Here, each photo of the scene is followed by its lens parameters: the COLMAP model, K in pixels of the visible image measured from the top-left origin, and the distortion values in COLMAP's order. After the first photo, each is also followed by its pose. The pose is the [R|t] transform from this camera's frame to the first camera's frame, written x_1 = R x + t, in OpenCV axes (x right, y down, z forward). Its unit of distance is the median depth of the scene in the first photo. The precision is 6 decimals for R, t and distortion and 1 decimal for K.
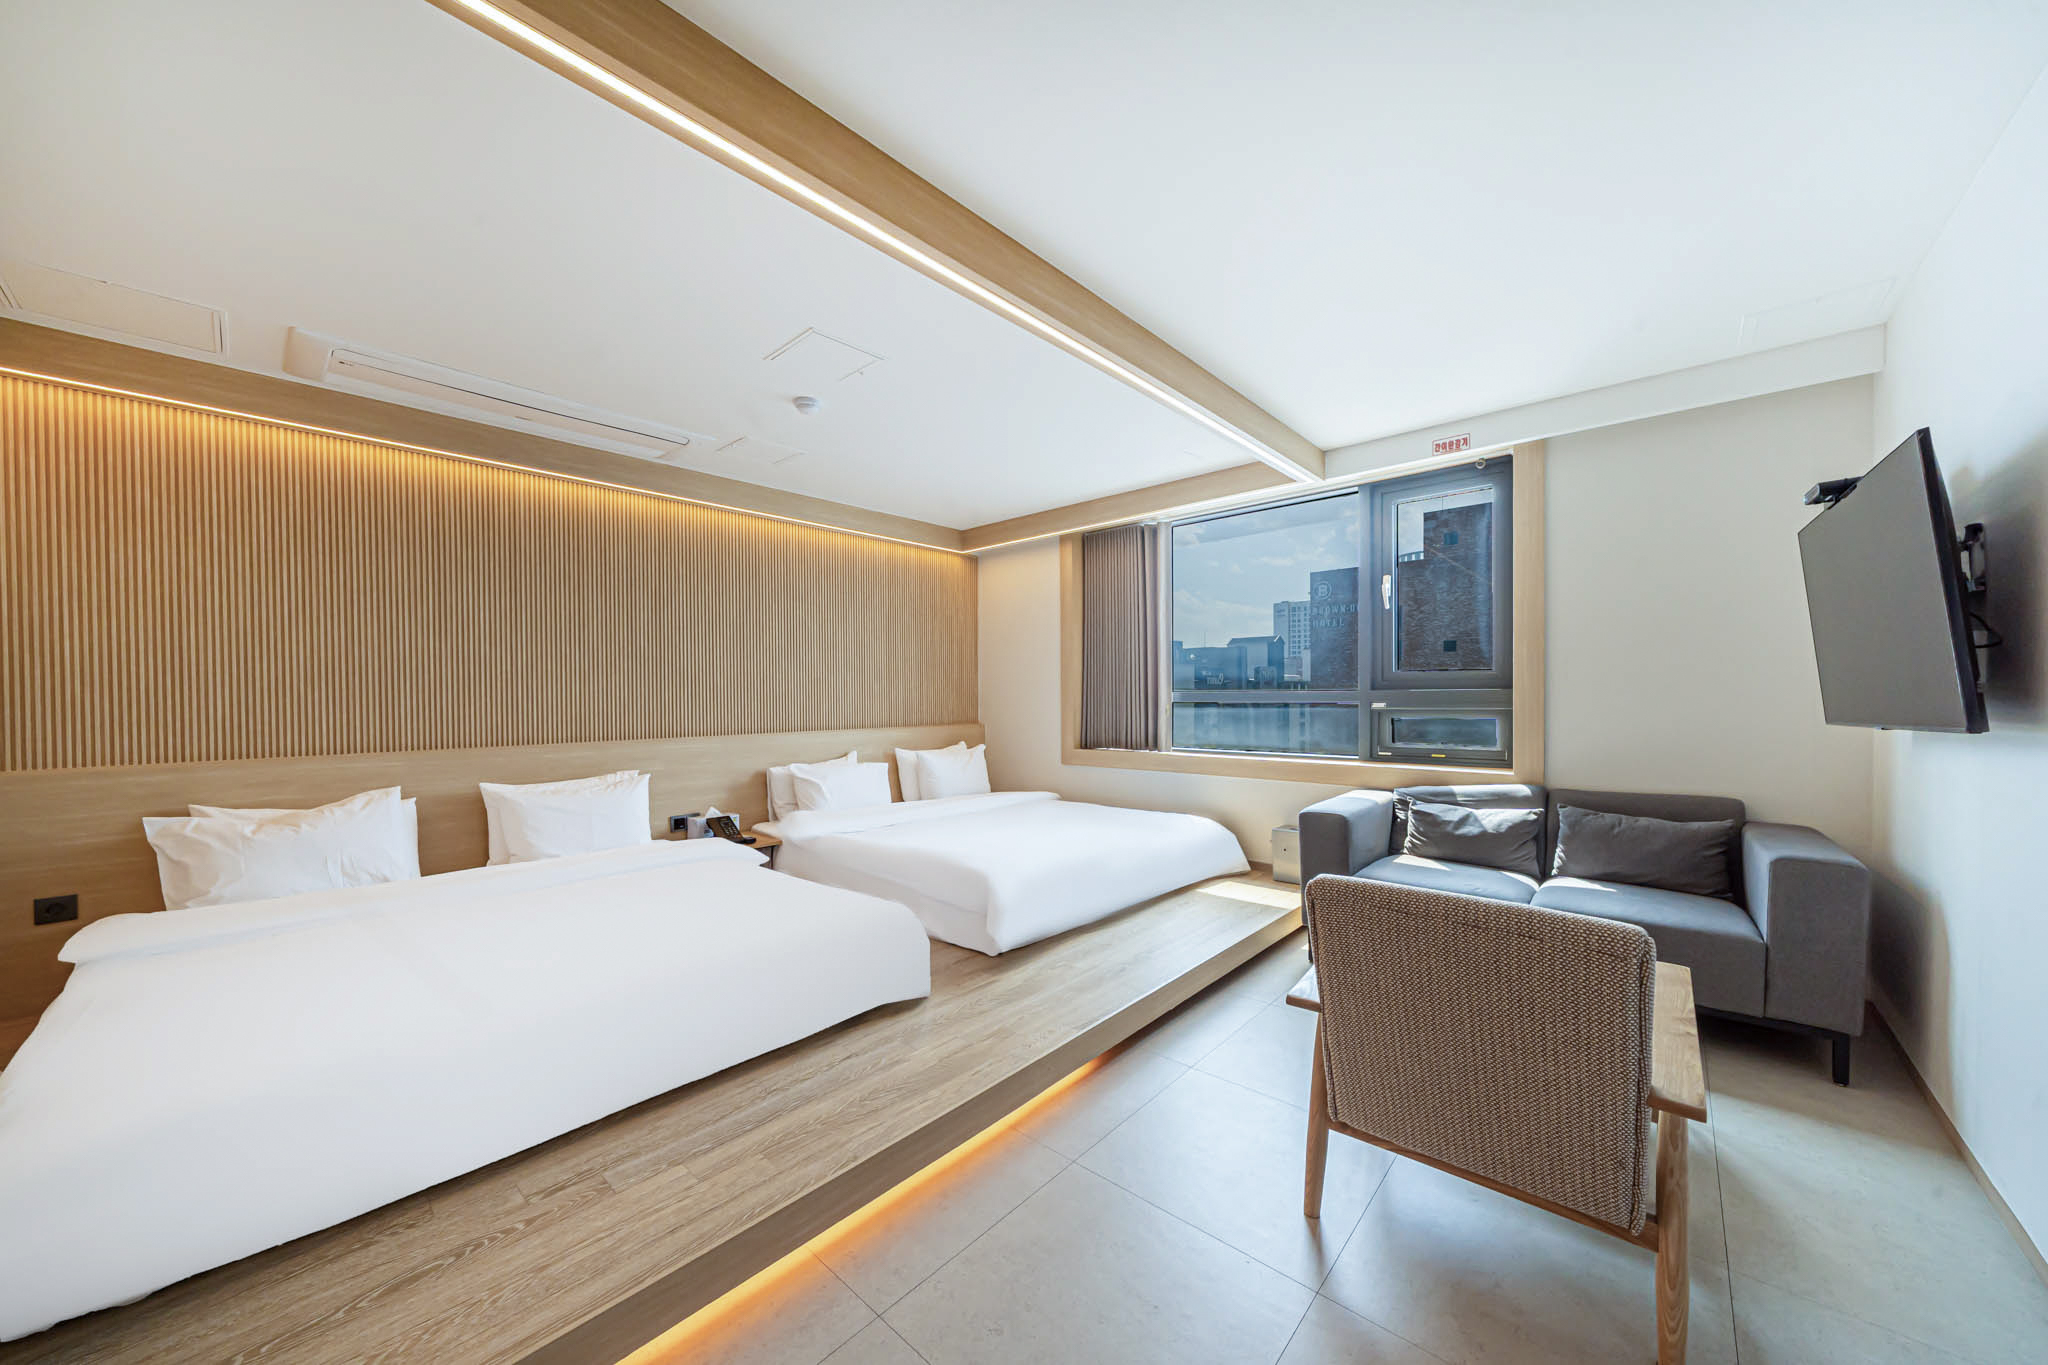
lens RADIAL K [[708.3, 0, 1011.1], [0, 708.3, 702.9], [0, 0, 1]] dist [-0.000304, -0.000030]
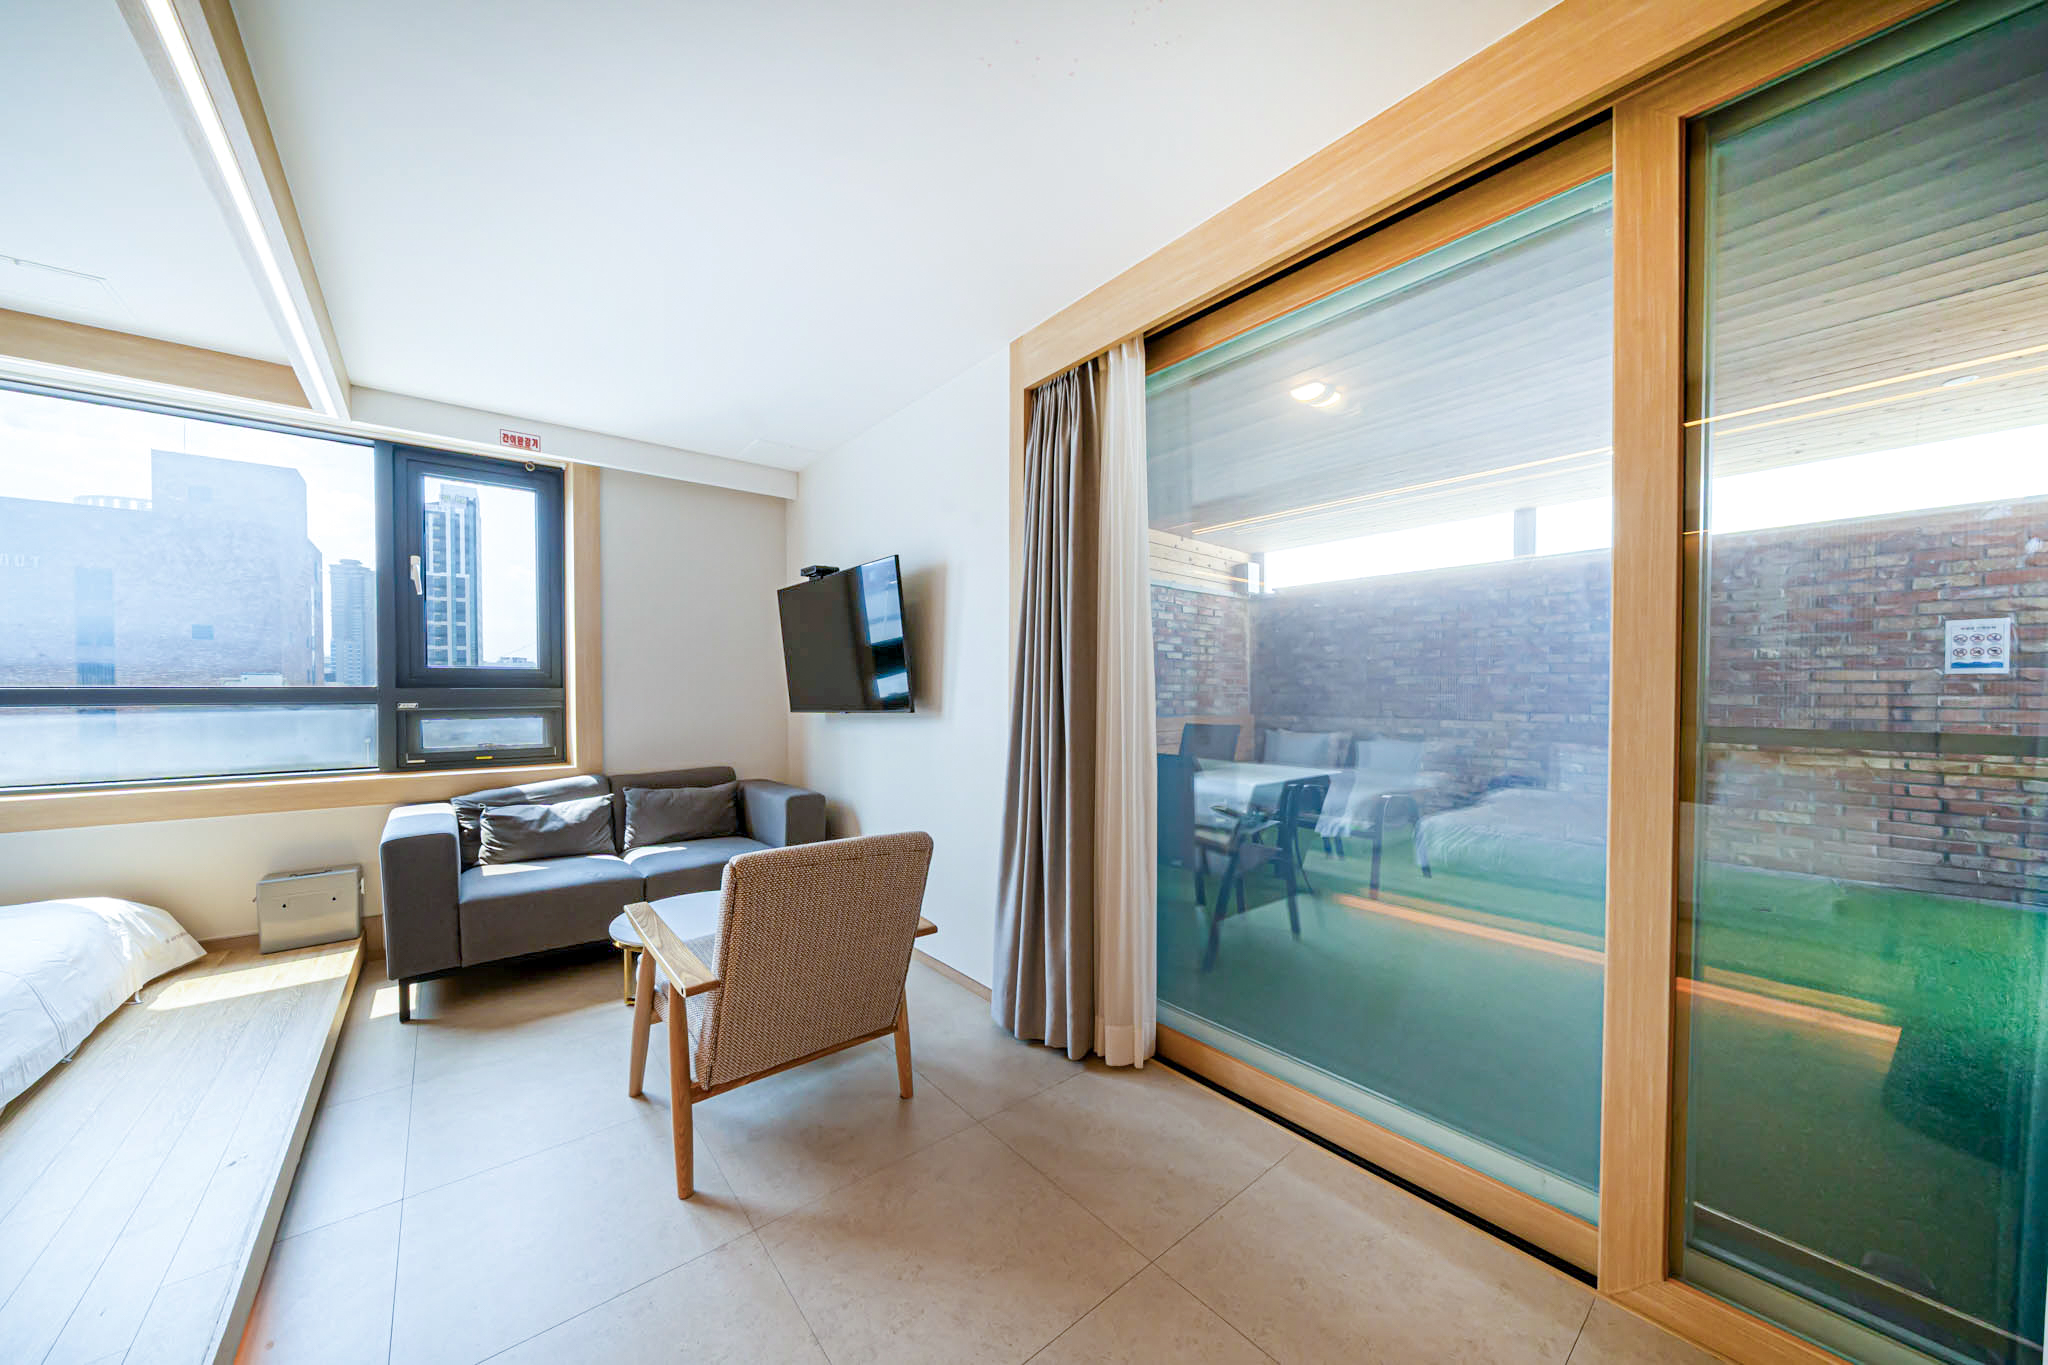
lens RADIAL K [[702.0, 0, 1022.8], [0, 702.0, 692.1], [0, 0, 1]] dist [0.000048, 0.000008]
pose [[0.154729, 0.003649, 0.987950, -0.249139], [0.010039, 0.999936, -0.005266, -0.001025], [-0.987906, 0.010733, 0.154683, 0.166208]]
